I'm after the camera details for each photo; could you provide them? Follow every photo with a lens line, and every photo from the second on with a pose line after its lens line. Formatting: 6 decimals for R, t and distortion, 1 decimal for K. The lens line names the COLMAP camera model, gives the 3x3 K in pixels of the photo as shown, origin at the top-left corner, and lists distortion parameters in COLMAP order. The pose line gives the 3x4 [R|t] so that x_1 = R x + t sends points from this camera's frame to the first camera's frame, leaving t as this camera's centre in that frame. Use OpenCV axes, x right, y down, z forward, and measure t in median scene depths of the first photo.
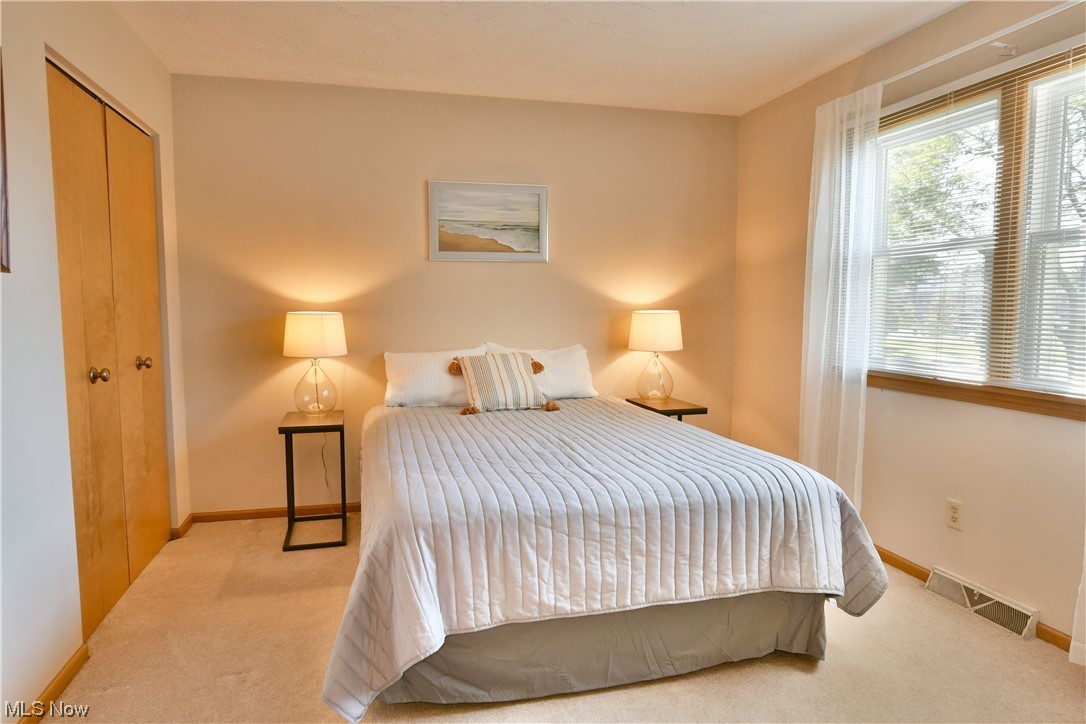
lens RADIAL K [[665.2, 0, 536.1], [0, 665.2, 364.3], [0, 0, 1]] dist [-0.011221, -0.005625]
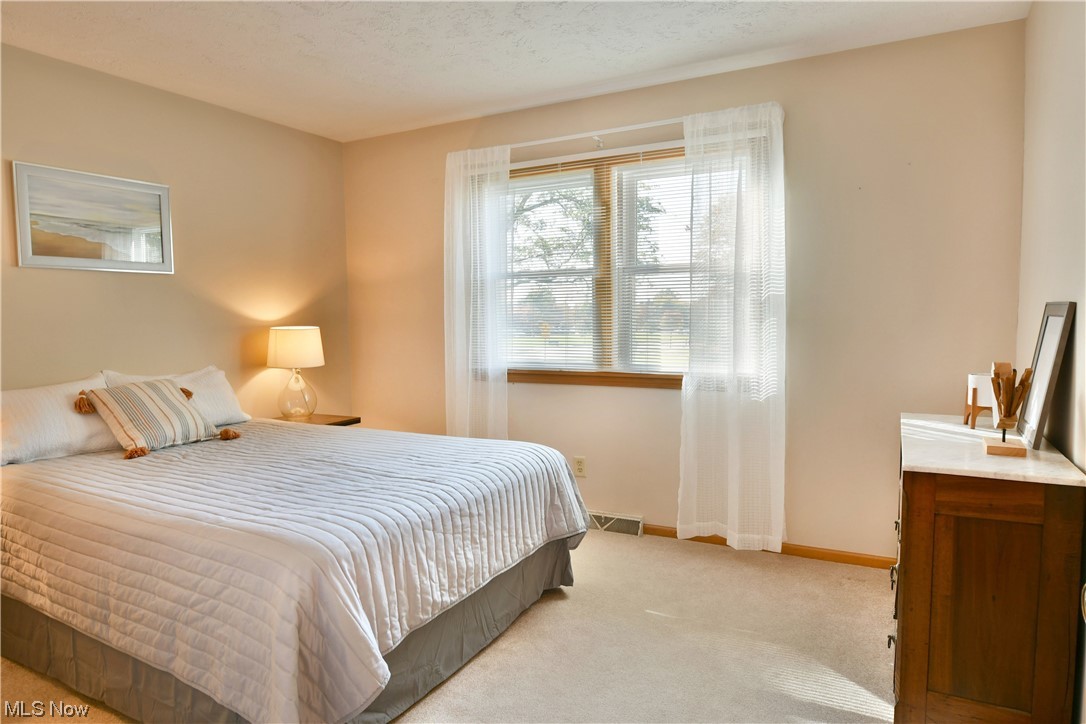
lens RADIAL K [[665.2, 0, 536.1], [0, 665.2, 364.3], [0, 0, 1]] dist [-0.011221, -0.005625]
pose [[0.681631, -0.063513, 0.728934, -0.514056], [0.079525, 0.996755, 0.012485, -0.014692], [-0.727361, 0.049459, 0.684470, 0.115331]]
